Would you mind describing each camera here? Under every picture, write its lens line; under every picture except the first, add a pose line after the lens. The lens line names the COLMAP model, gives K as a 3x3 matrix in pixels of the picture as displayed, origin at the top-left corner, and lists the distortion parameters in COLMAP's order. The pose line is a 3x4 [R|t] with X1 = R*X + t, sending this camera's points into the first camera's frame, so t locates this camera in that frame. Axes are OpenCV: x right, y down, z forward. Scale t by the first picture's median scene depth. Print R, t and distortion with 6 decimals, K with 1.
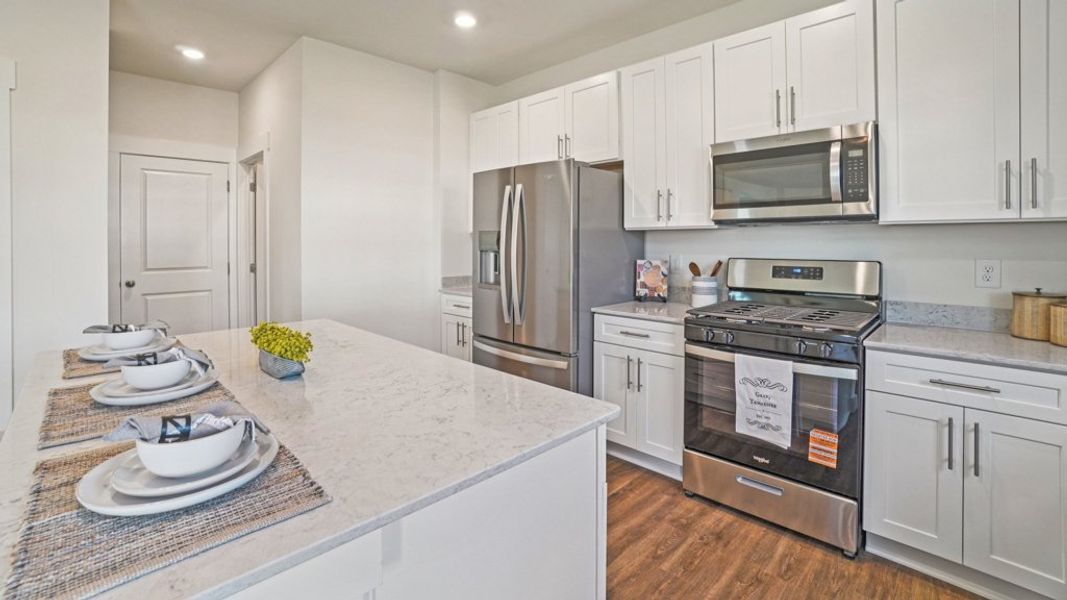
lens RADIAL K [[469.8, 0, 532.3], [0, 469.8, 242.4], [0, 0, 1]] dist [-0.064745, 0.023799]
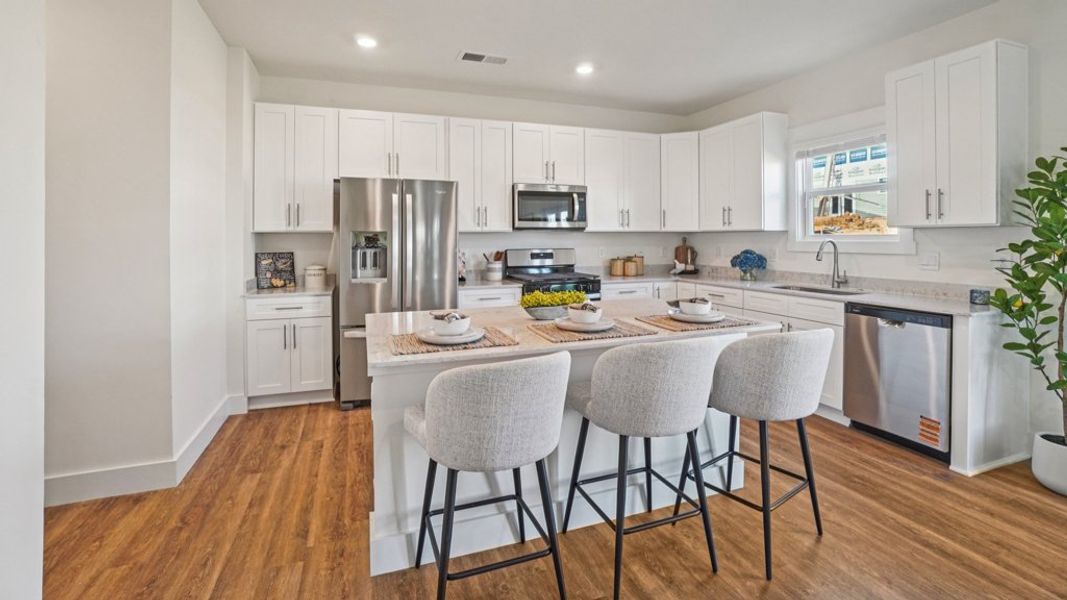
lens RADIAL K [[469.8, 0, 532.3], [0, 469.8, 242.4], [0, 0, 1]] dist [-0.064745, 0.023799]
pose [[0.422010, -0.006062, 0.906571, -1.278511], [0.007700, 0.999966, 0.003102, 0.003514], [-0.906558, 0.005671, 0.422043, 0.220675]]
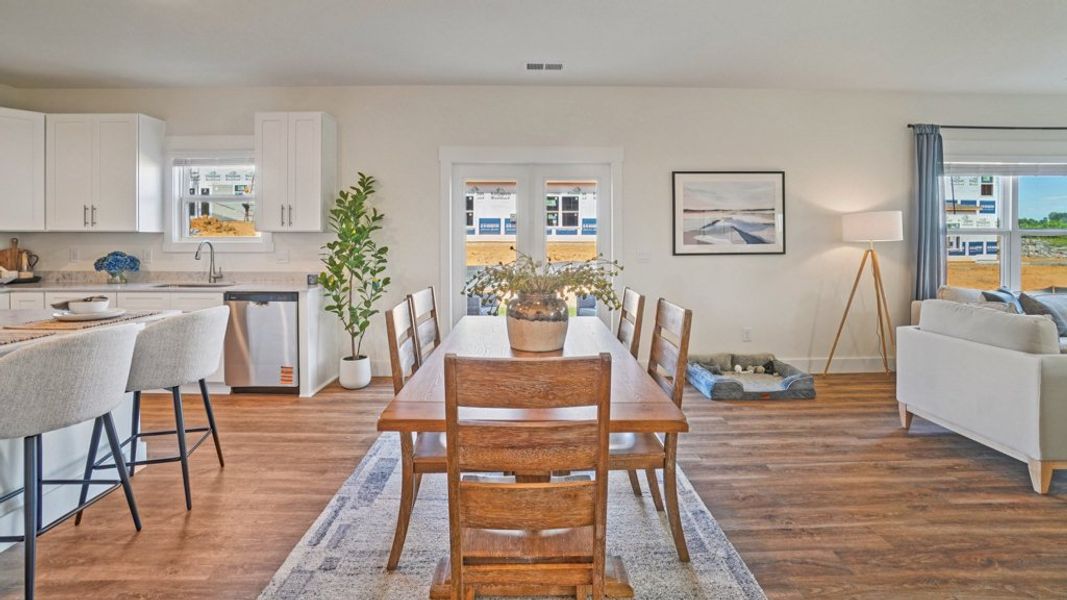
lens RADIAL K [[469.8, 0, 532.3], [0, 469.8, 242.4], [0, 0, 1]] dist [-0.064745, 0.023799]
pose [[-0.713497, -0.000740, 0.700658, -1.597835], [0.005704, 0.999960, 0.006864, 0.007440], [-0.700635, 0.008894, -0.713464, 0.346799]]
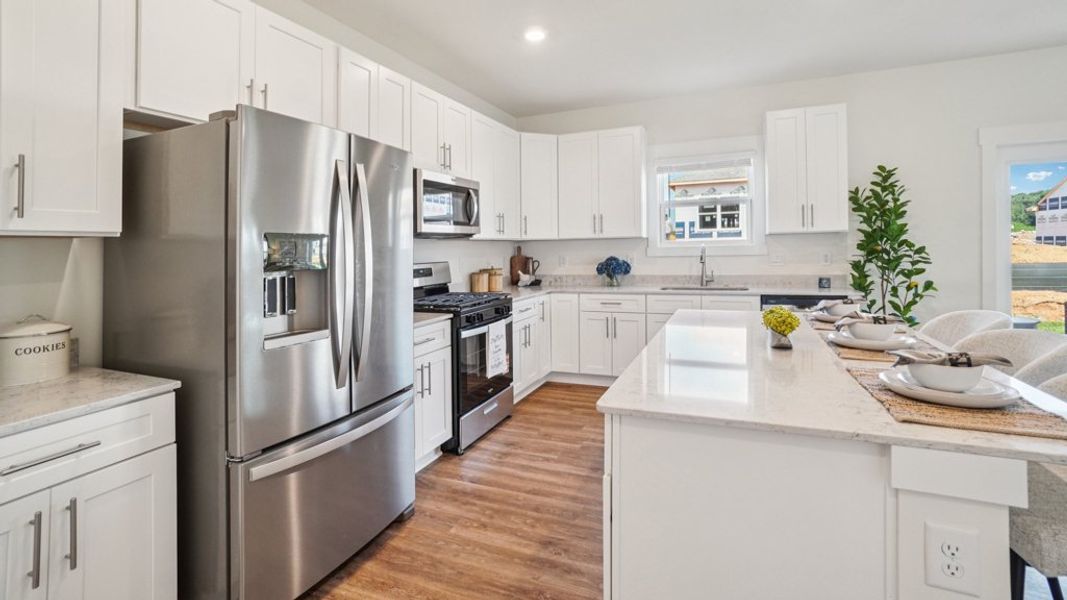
lens RADIAL K [[469.8, 0, 532.3], [0, 469.8, 242.4], [0, 0, 1]] dist [-0.064745, 0.023799]
pose [[-0.359815, 0.021105, 0.932785, -0.906919], [0.028761, 0.999520, -0.011521, -0.000572], [-0.932580, 0.022683, -0.360249, 1.258974]]
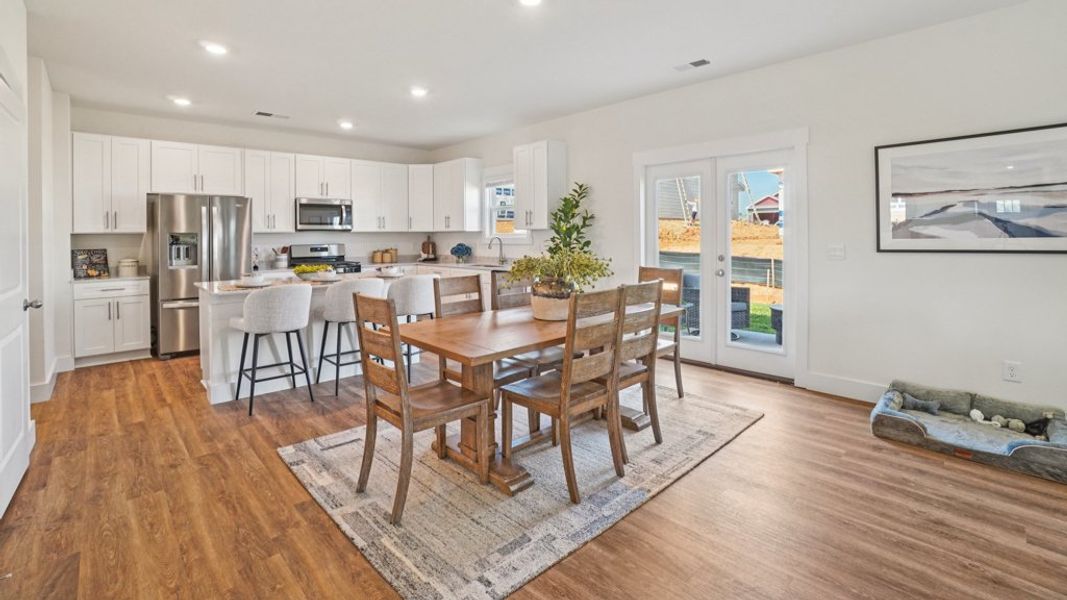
lens RADIAL K [[469.8, 0, 532.3], [0, 469.8, 242.4], [0, 0, 1]] dist [-0.064745, 0.023799]
pose [[0.031630, -0.011390, 0.999435, -2.184117], [0.014036, 0.999842, 0.010951, 0.013304], [-0.999401, 0.013682, 0.031785, -0.339521]]
